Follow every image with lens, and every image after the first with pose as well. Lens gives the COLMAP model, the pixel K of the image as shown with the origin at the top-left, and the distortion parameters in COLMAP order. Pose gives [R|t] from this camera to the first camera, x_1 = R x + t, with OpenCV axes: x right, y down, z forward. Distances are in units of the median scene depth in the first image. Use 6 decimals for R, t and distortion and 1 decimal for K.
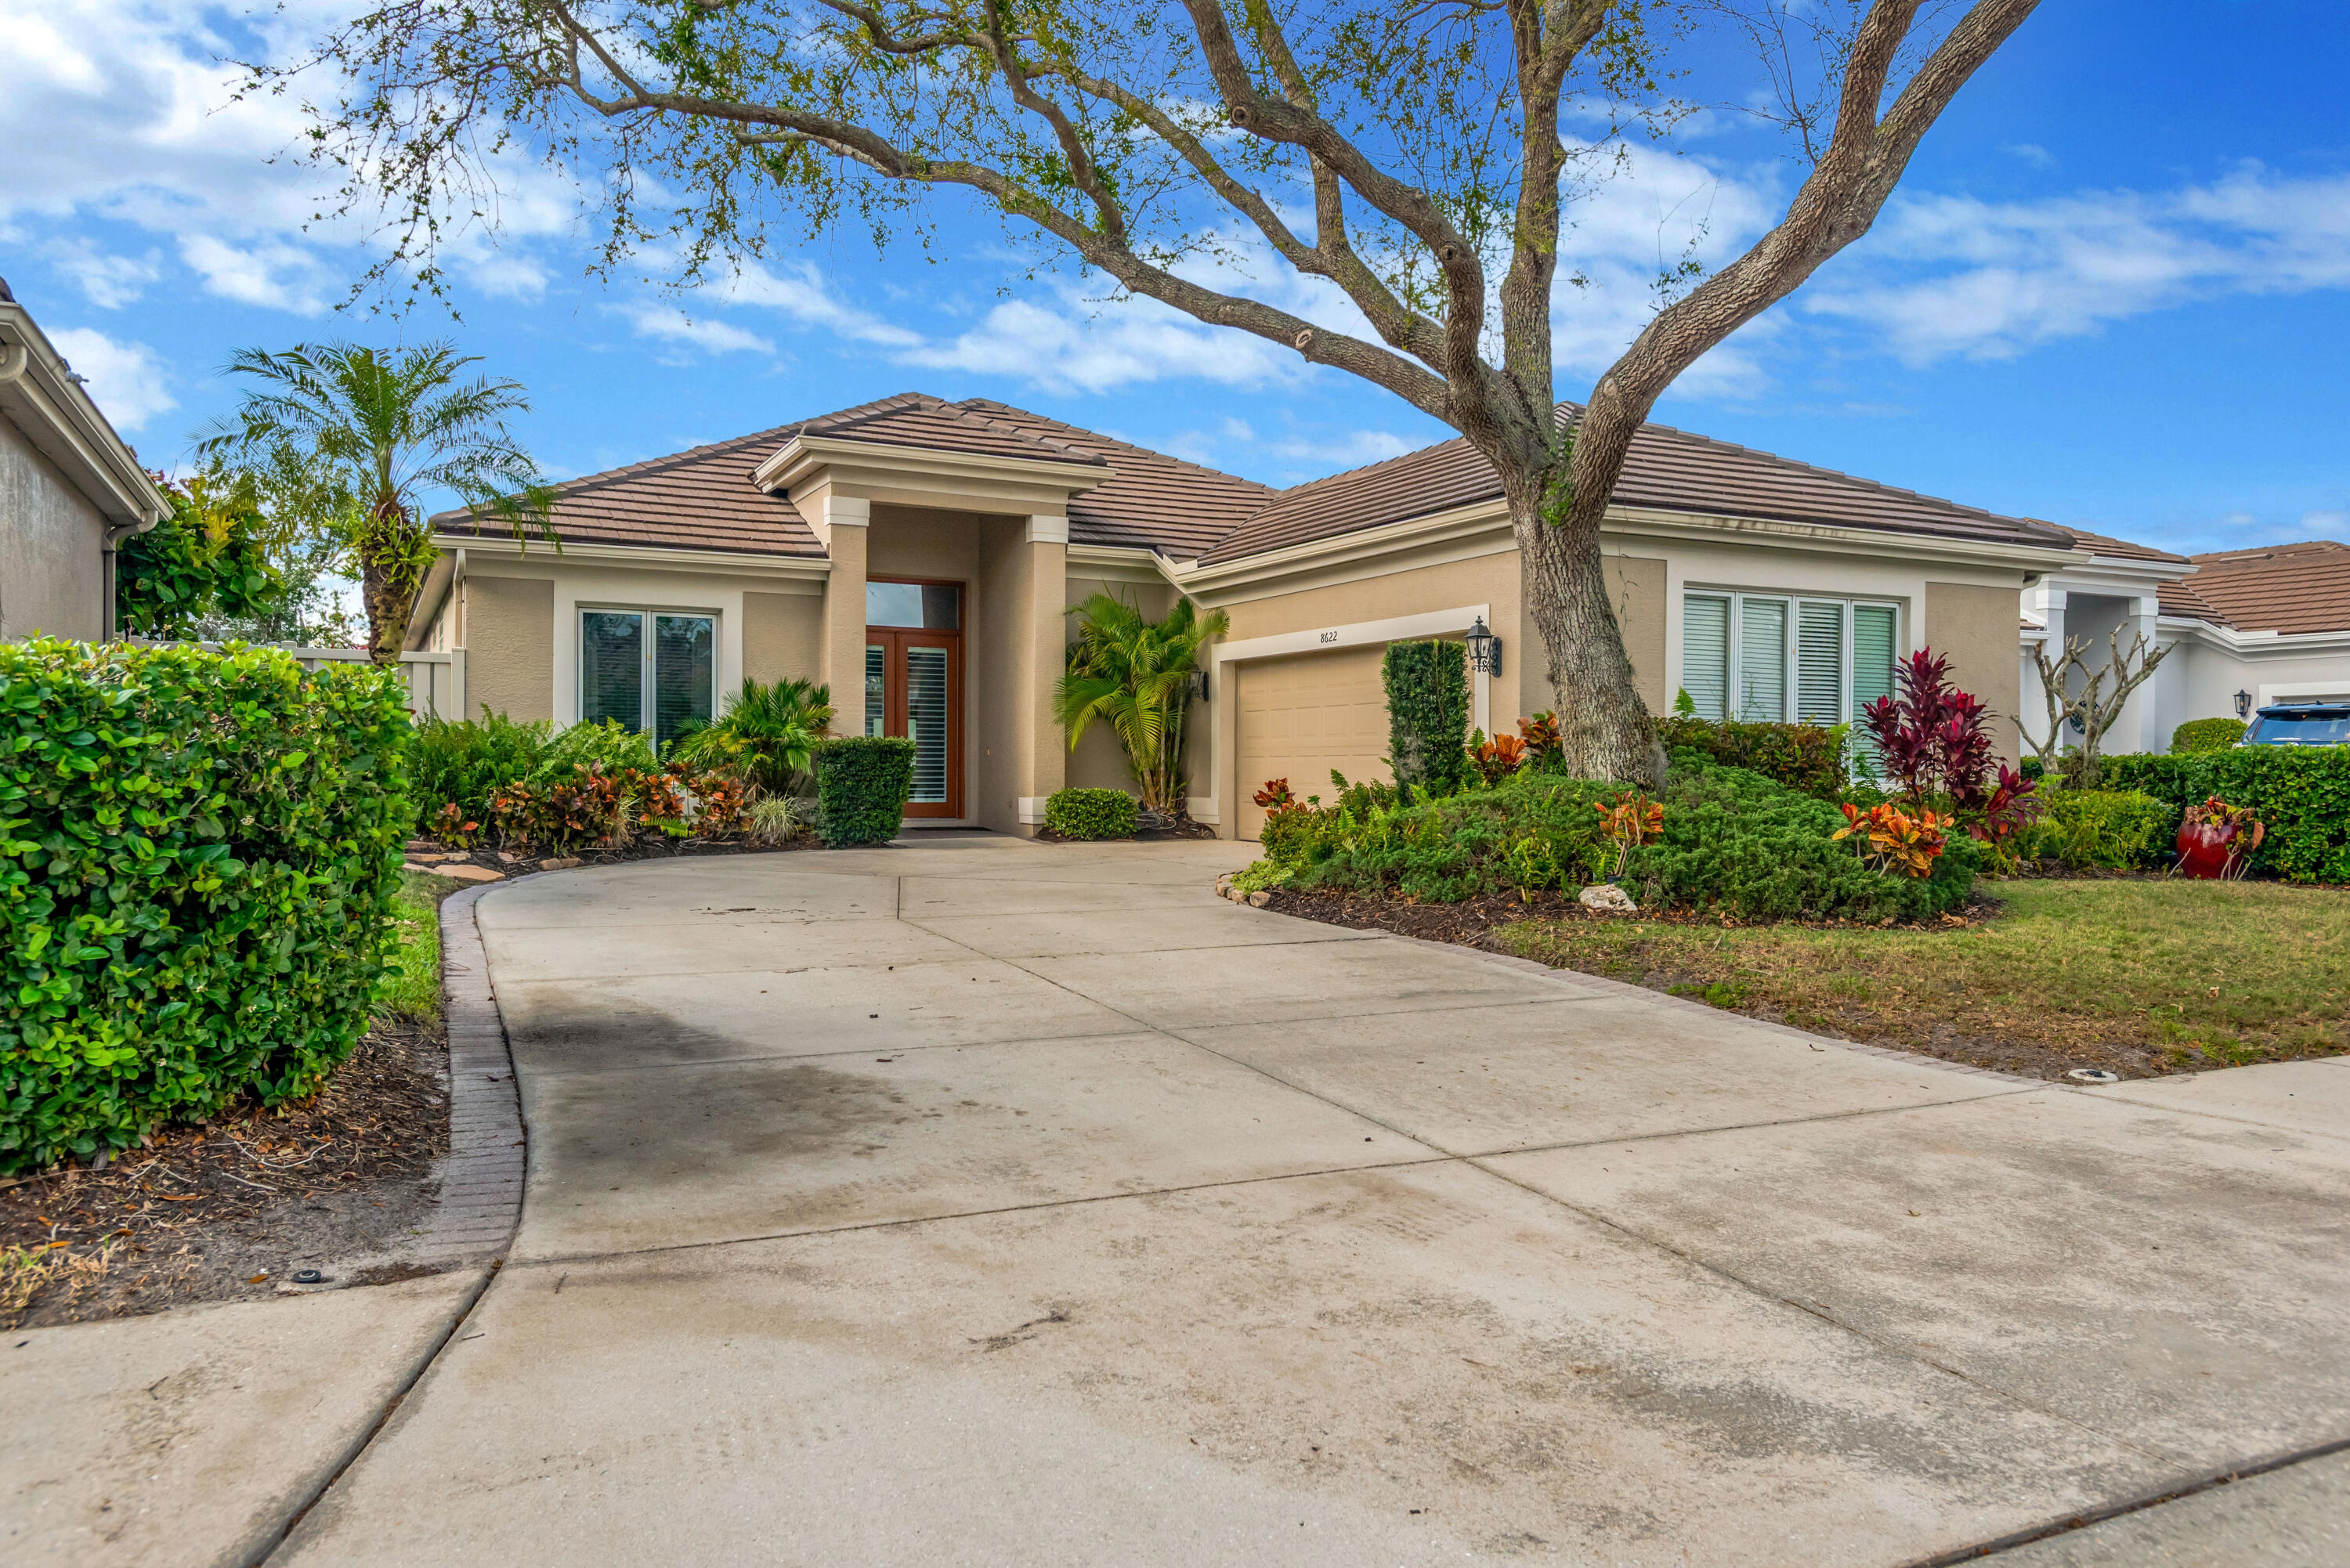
lens RADIAL K [[1548.5, 0, 1173.0], [0, 1548.5, 783.2], [0, 0, 1]] dist [0.058789, 0.000964]
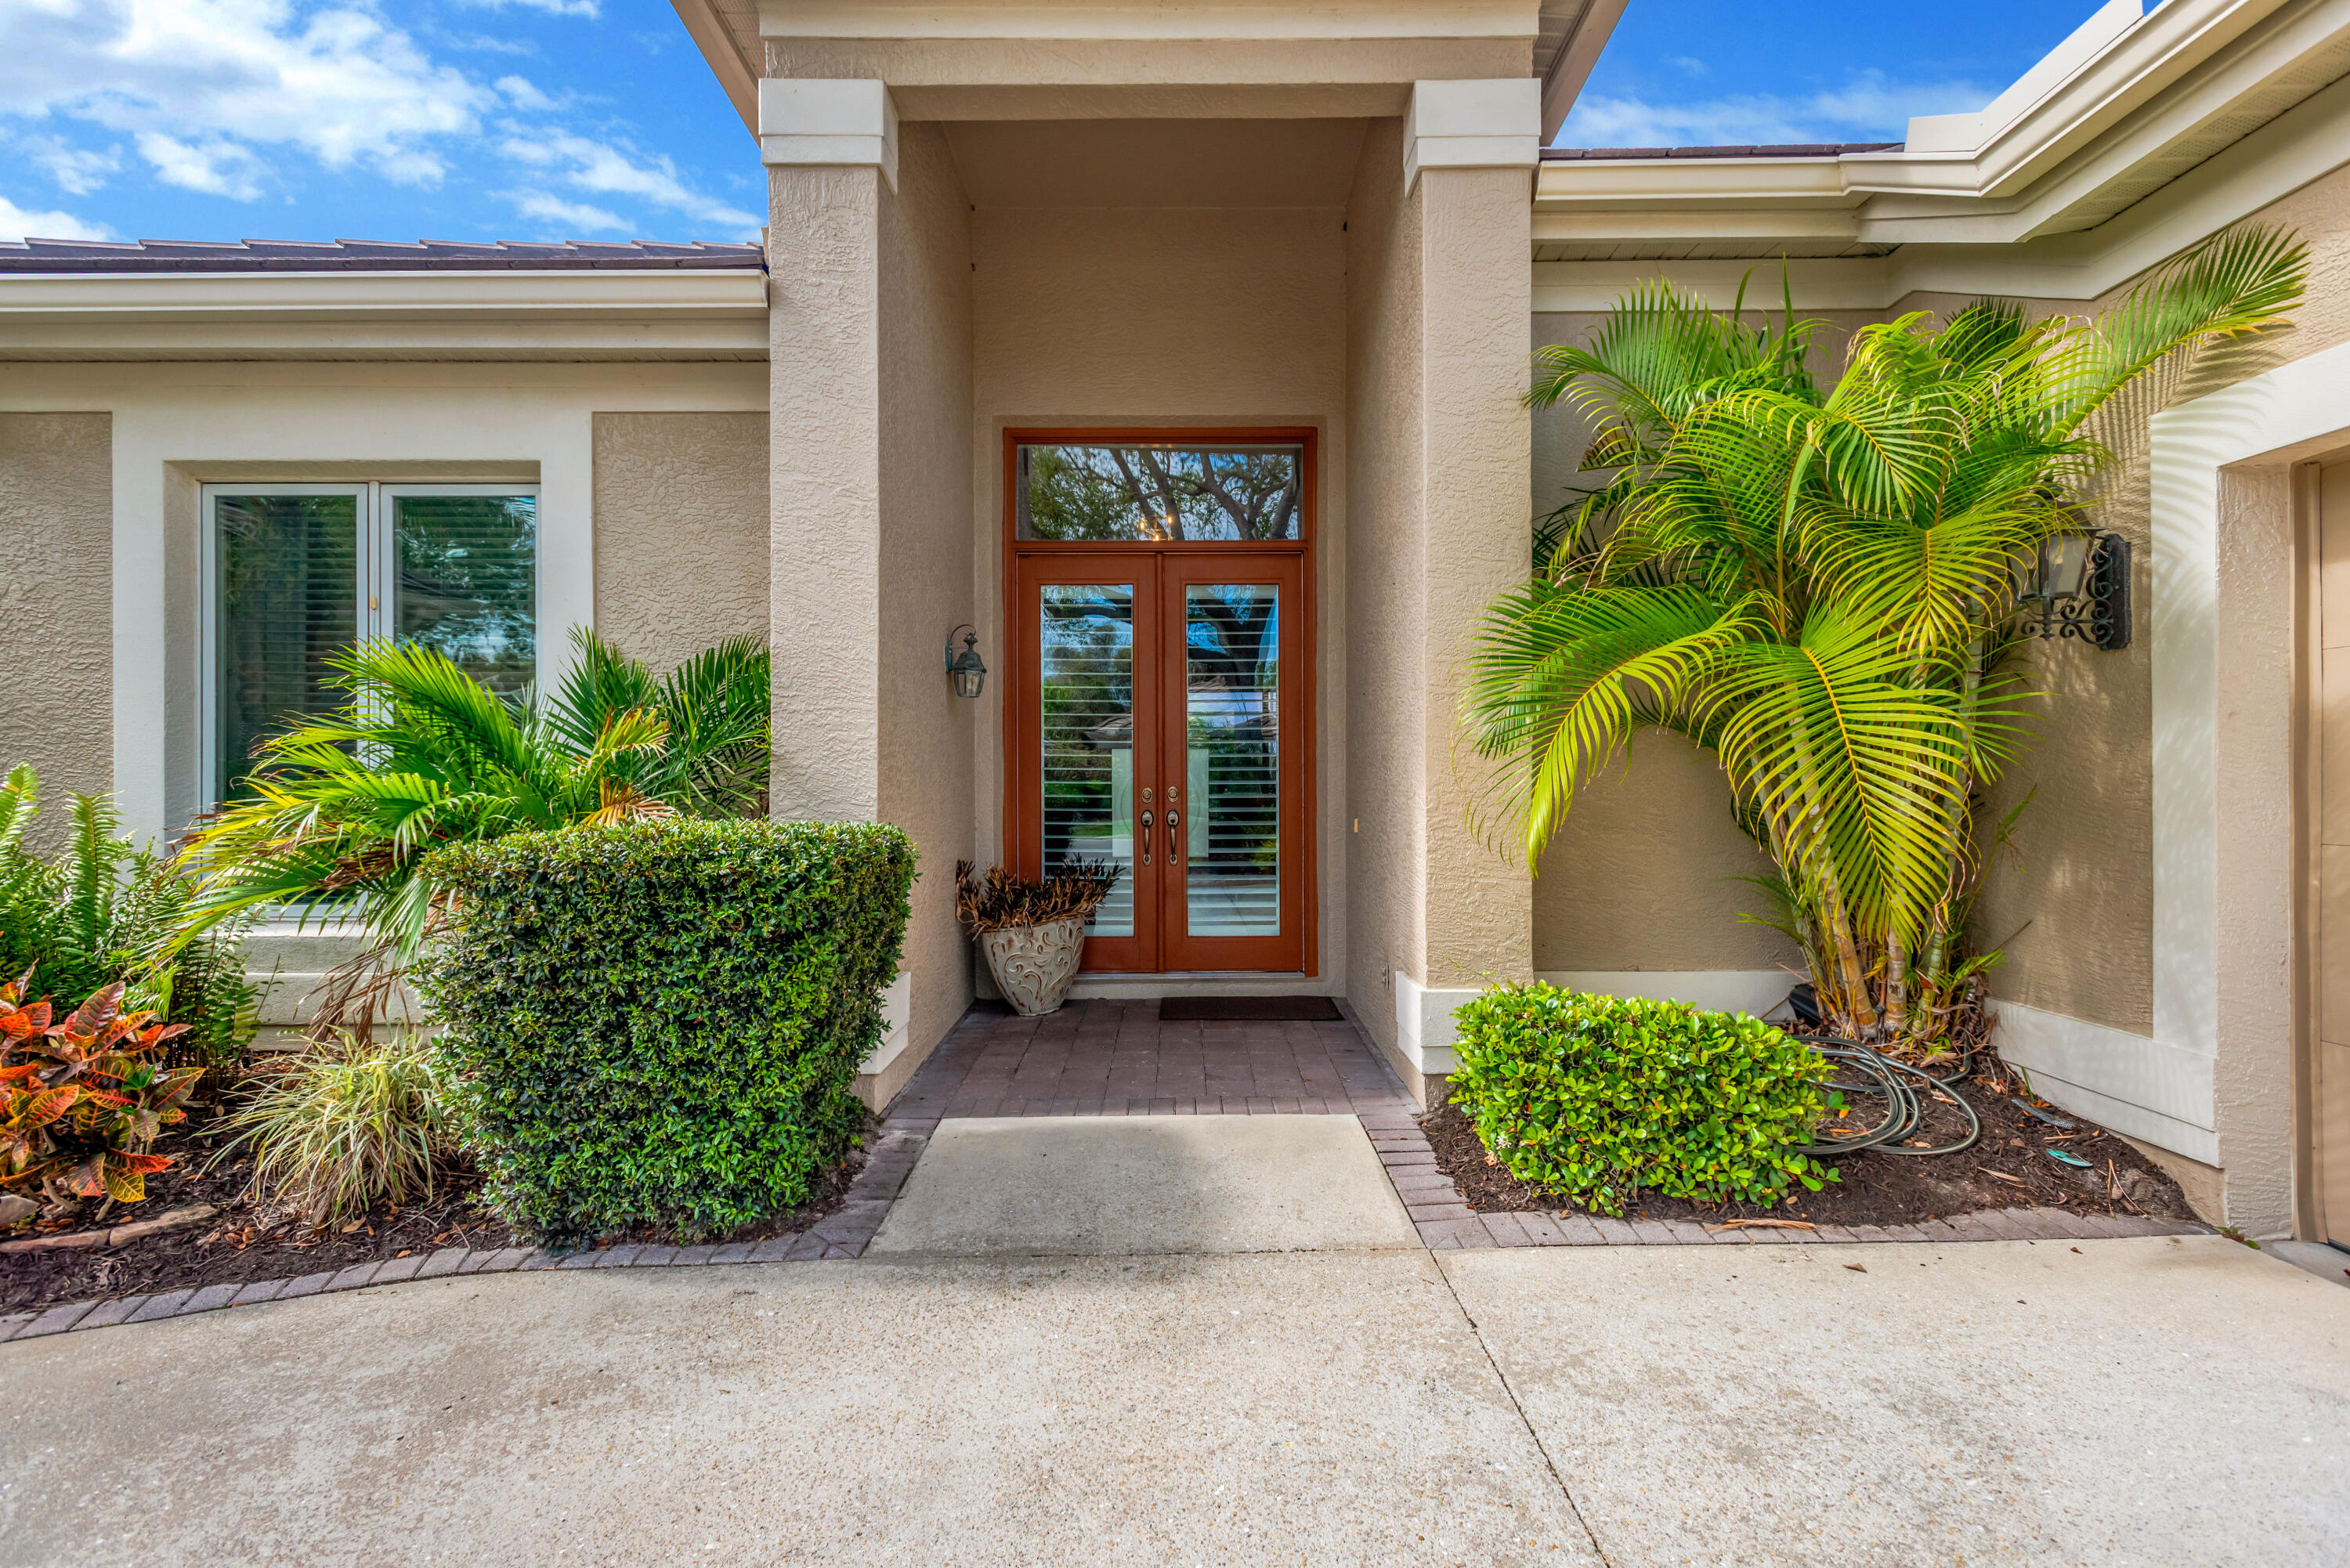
lens RADIAL K [[1115.1, 0, 1182.5], [0, 1115.1, 782.7], [0, 0, 1]] dist [0.016141, 0.000005]
pose [[0.891055, -0.008670, -0.453813, -0.033527], [0.004327, 0.999934, -0.010606, -0.032763], [0.453876, 0.007487, 0.891034, 0.833264]]
